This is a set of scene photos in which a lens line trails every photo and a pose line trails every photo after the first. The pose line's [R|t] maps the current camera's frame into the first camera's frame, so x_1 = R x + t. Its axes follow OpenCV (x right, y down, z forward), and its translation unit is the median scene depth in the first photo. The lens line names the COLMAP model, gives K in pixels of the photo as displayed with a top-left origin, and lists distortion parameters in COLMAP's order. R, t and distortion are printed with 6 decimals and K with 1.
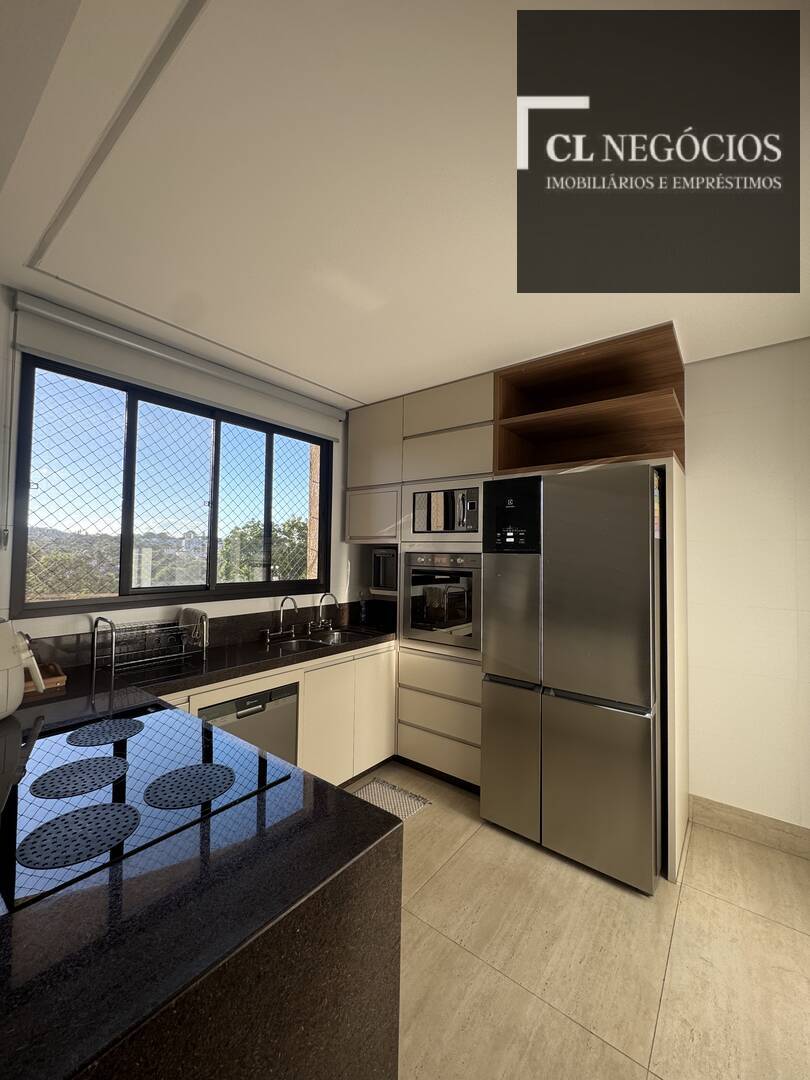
lens RADIAL K [[431.2, 0, 405.2], [0, 431.2, 538.8], [0, 0, 1]] dist [-0.001894, 0.000336]
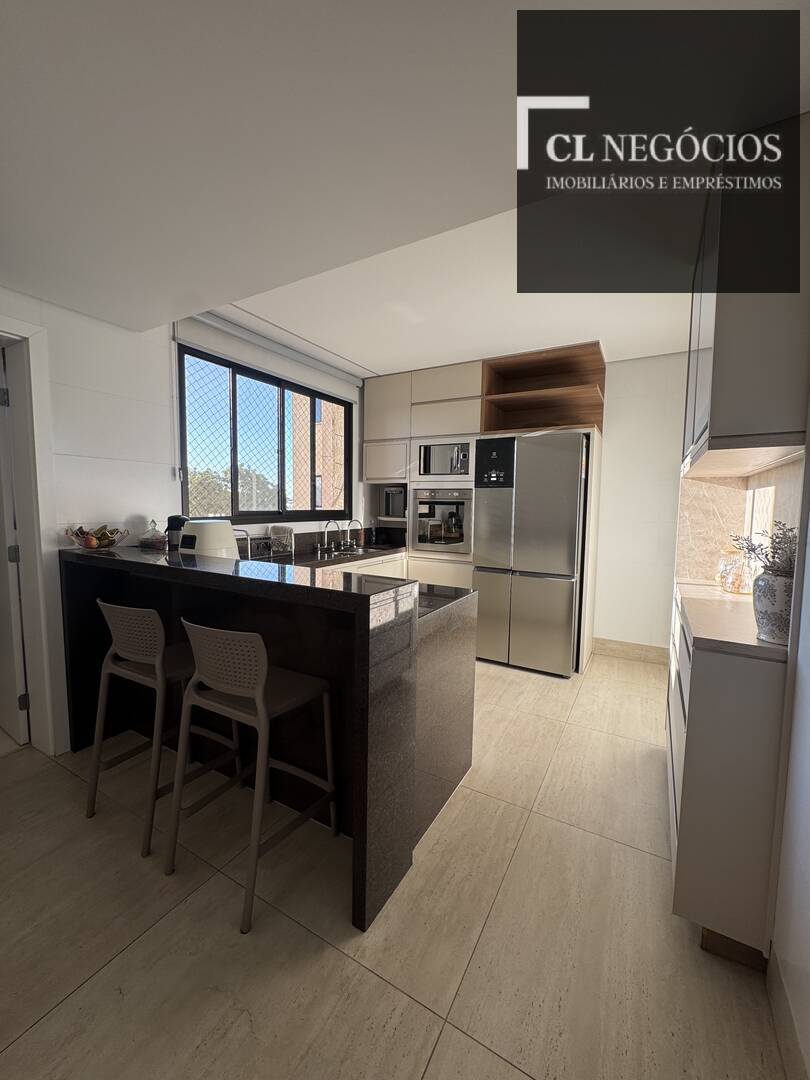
lens RADIAL K [[431.2, 0, 405.2], [0, 431.2, 539.5], [0, 0, 1]] dist [-0.001894, 0.000336]
pose [[0.989970, -0.013370, 0.140646, -0.253457], [-0.003558, 0.992837, 0.119423, 0.030216], [-0.141235, -0.118726, 0.982831, -0.431577]]
